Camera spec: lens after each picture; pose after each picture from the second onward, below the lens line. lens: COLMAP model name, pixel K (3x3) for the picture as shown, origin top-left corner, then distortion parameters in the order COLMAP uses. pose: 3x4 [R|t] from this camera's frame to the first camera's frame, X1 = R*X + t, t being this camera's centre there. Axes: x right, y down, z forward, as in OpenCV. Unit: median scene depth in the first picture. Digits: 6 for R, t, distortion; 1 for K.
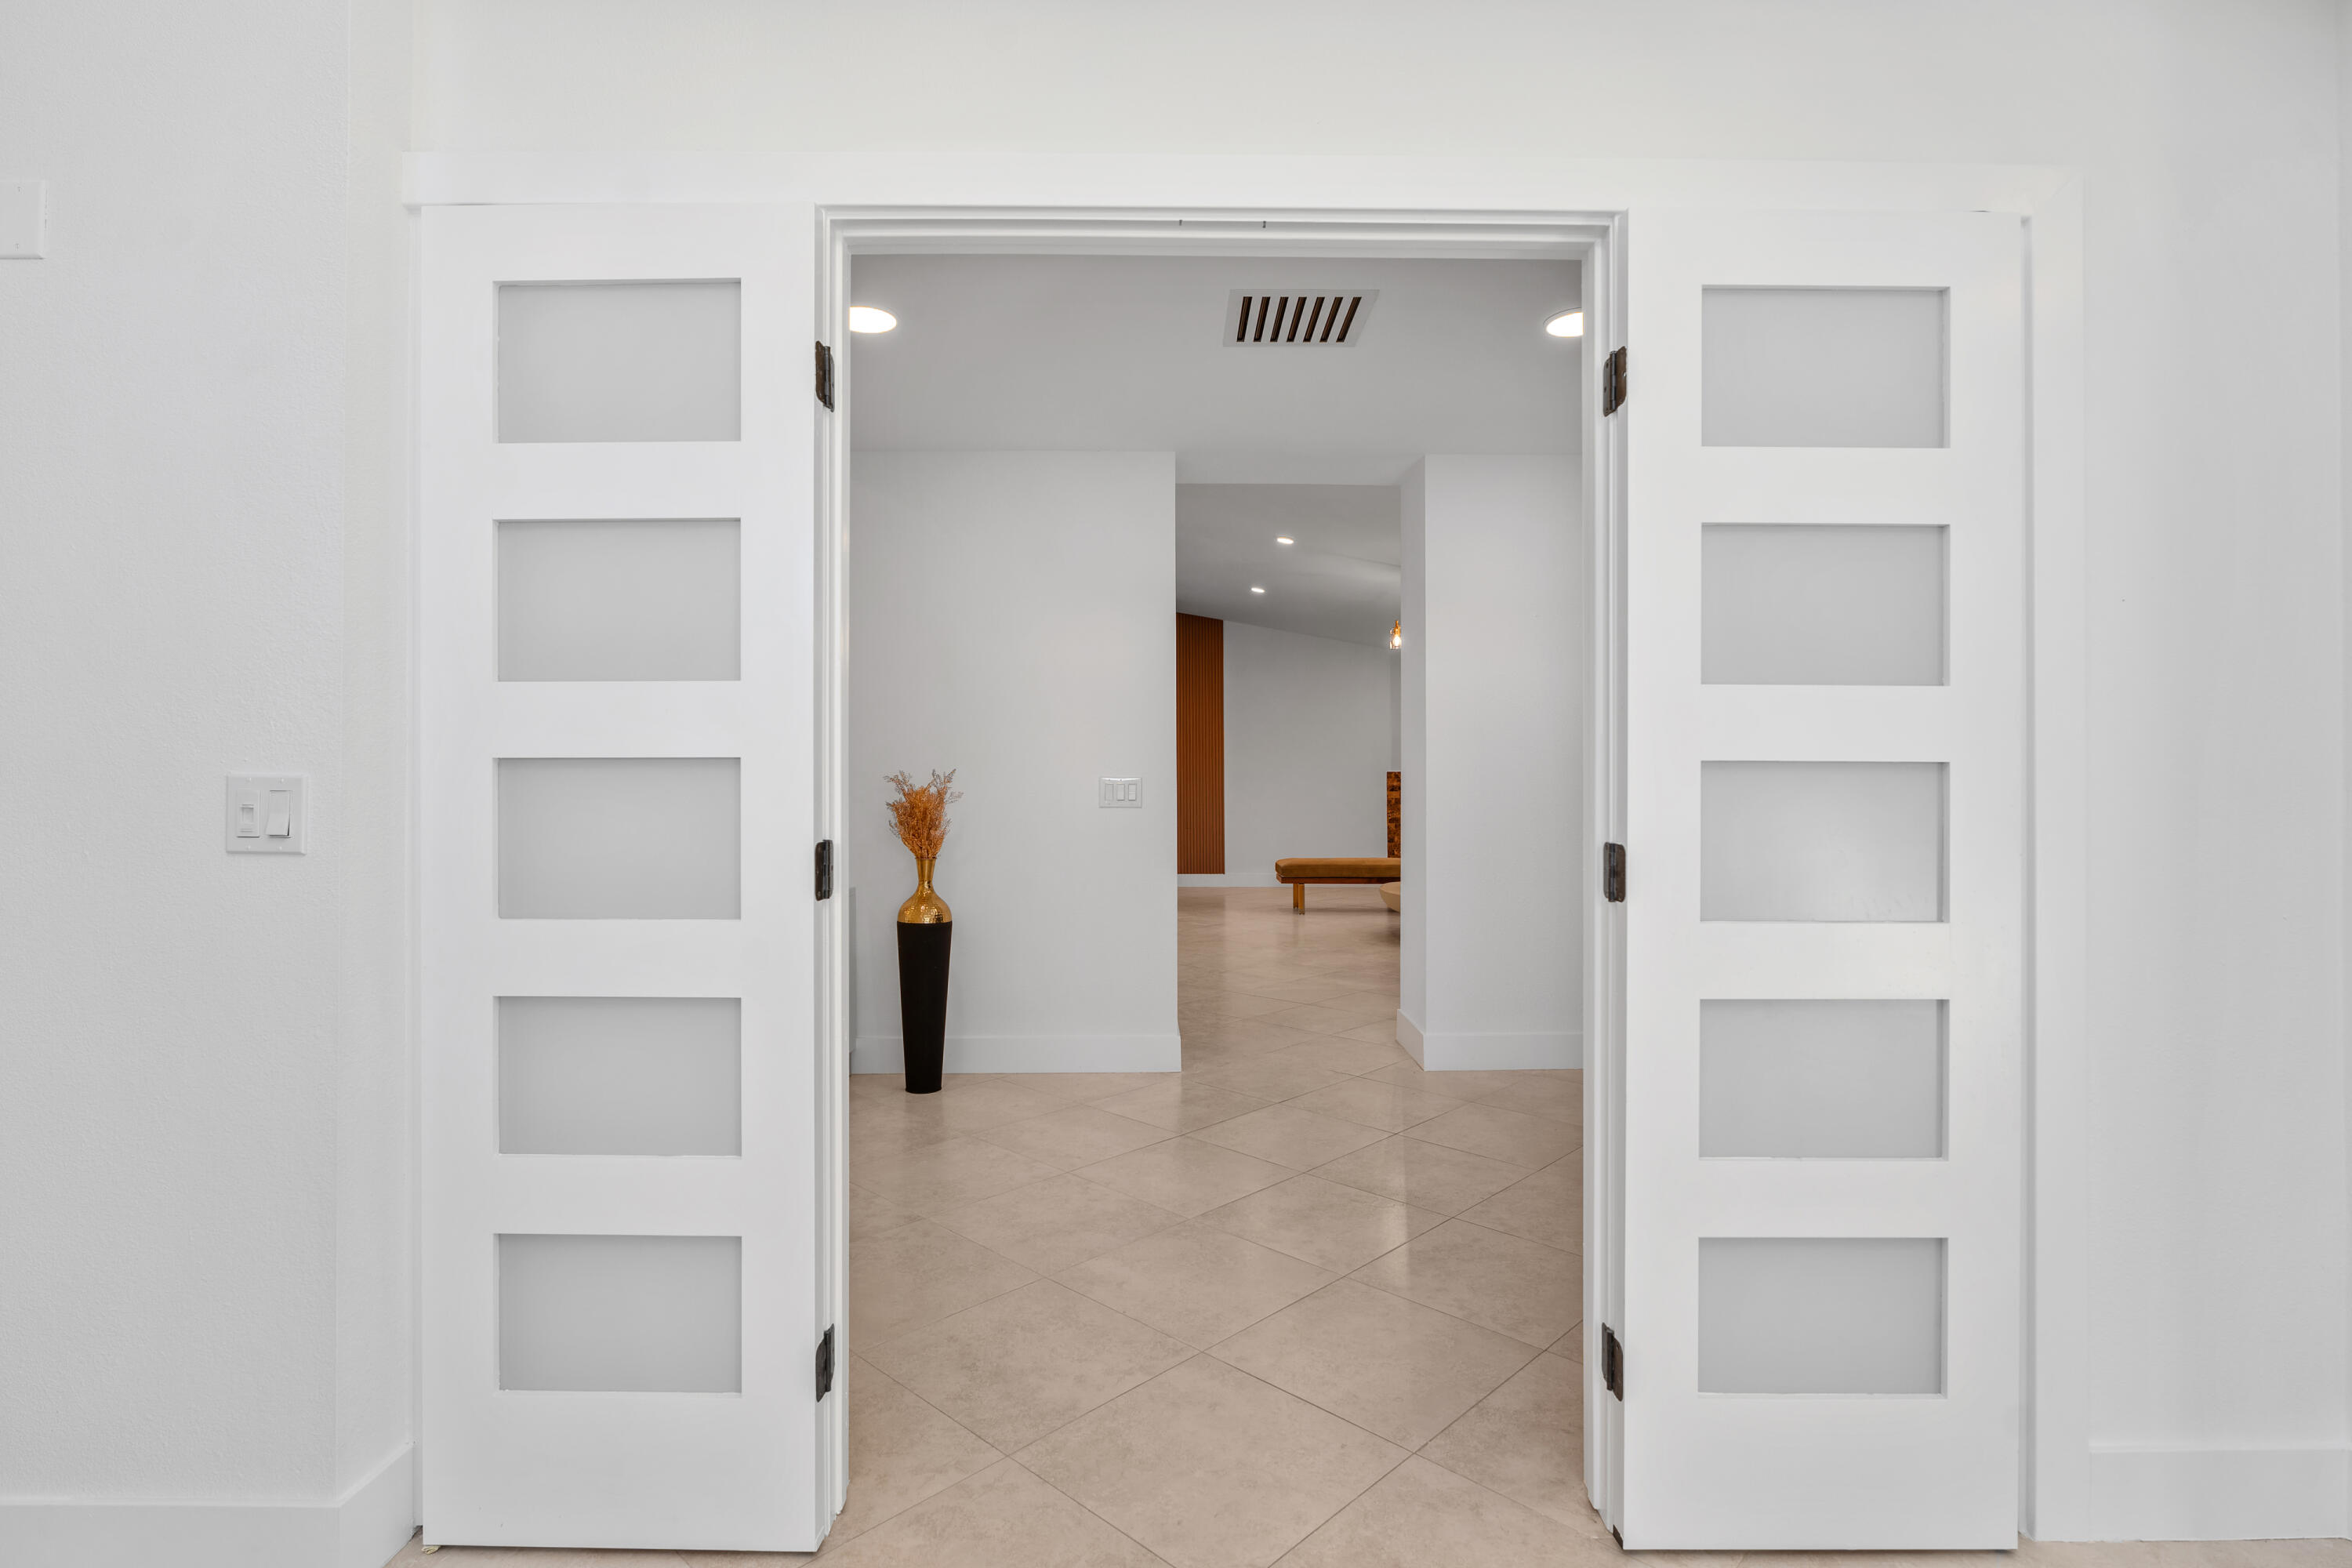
lens RADIAL K [[1160.9, 0, 1176.0], [0, 1160.9, 784.0], [0, 0, 1]] dist [0.000548, 0.000068]
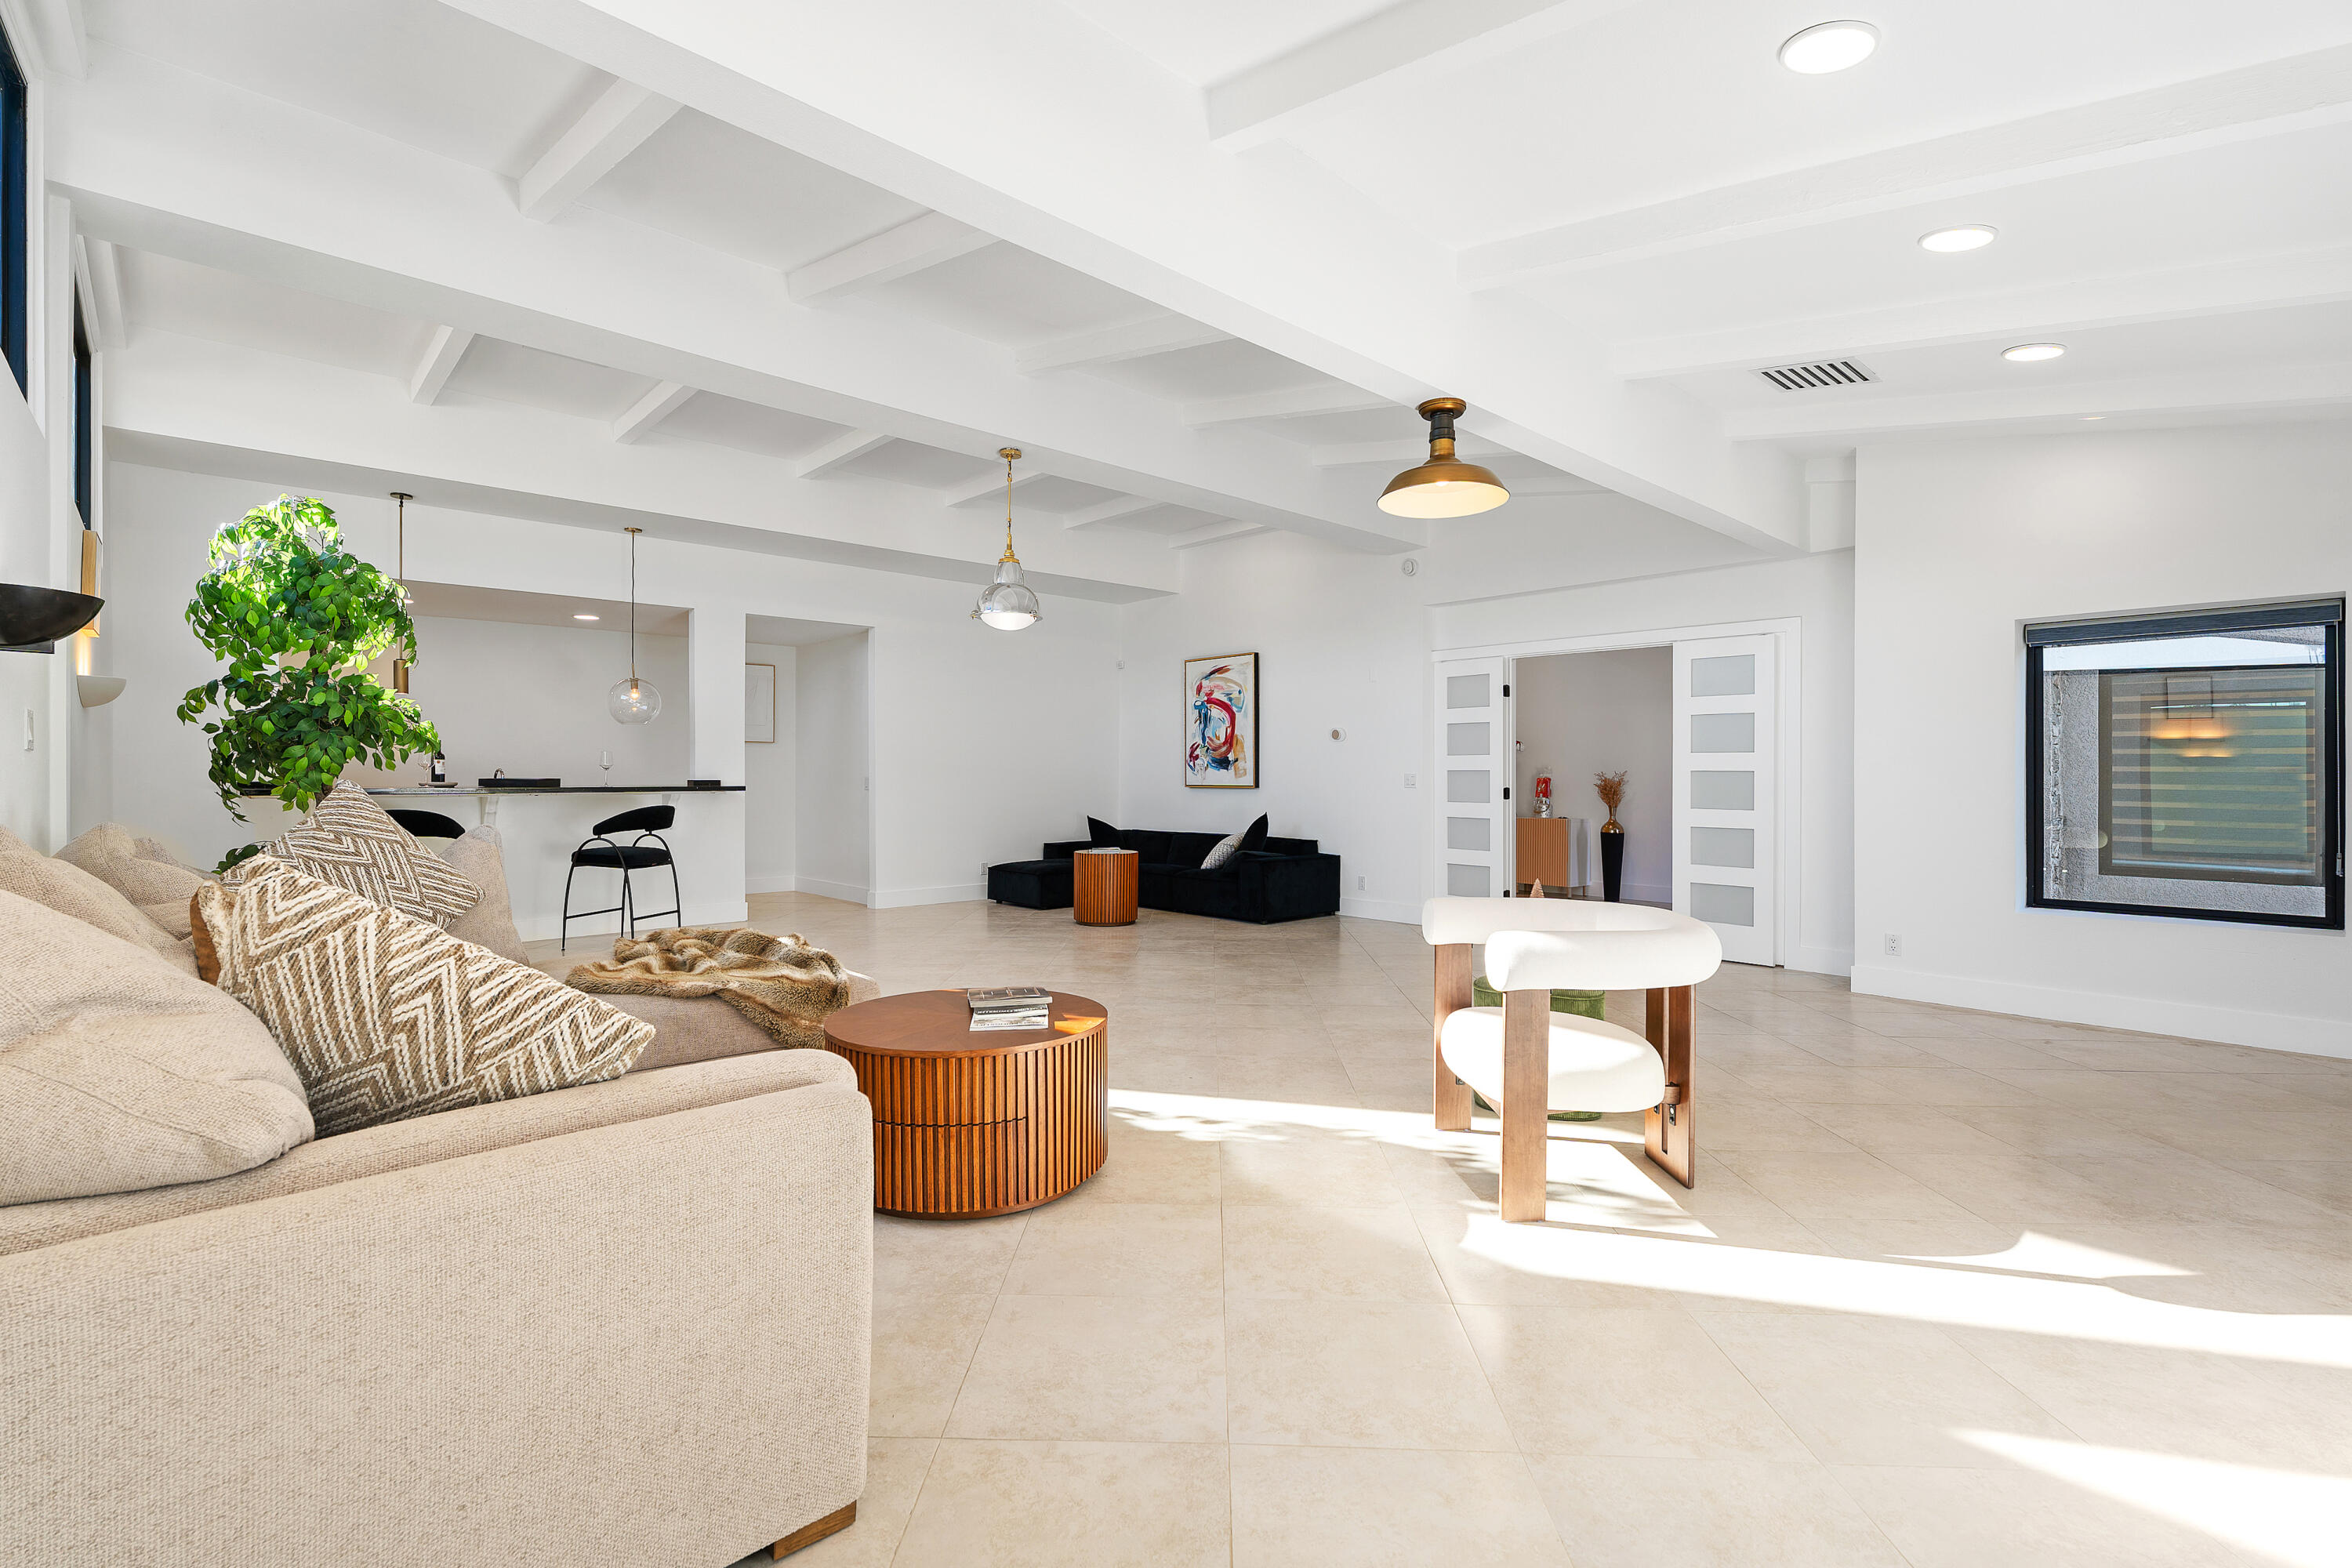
lens RADIAL K [[1049.2, 0, 1177.7], [0, 1049.2, 773.5], [0, 0, 1]] dist [0.000723, 0.000088]
pose [[0.679604, 0.001368, -0.733578, 1.985404], [-0.004995, 0.999984, -0.002763, 0.010688], [0.733562, 0.005542, 0.679600, -2.986591]]
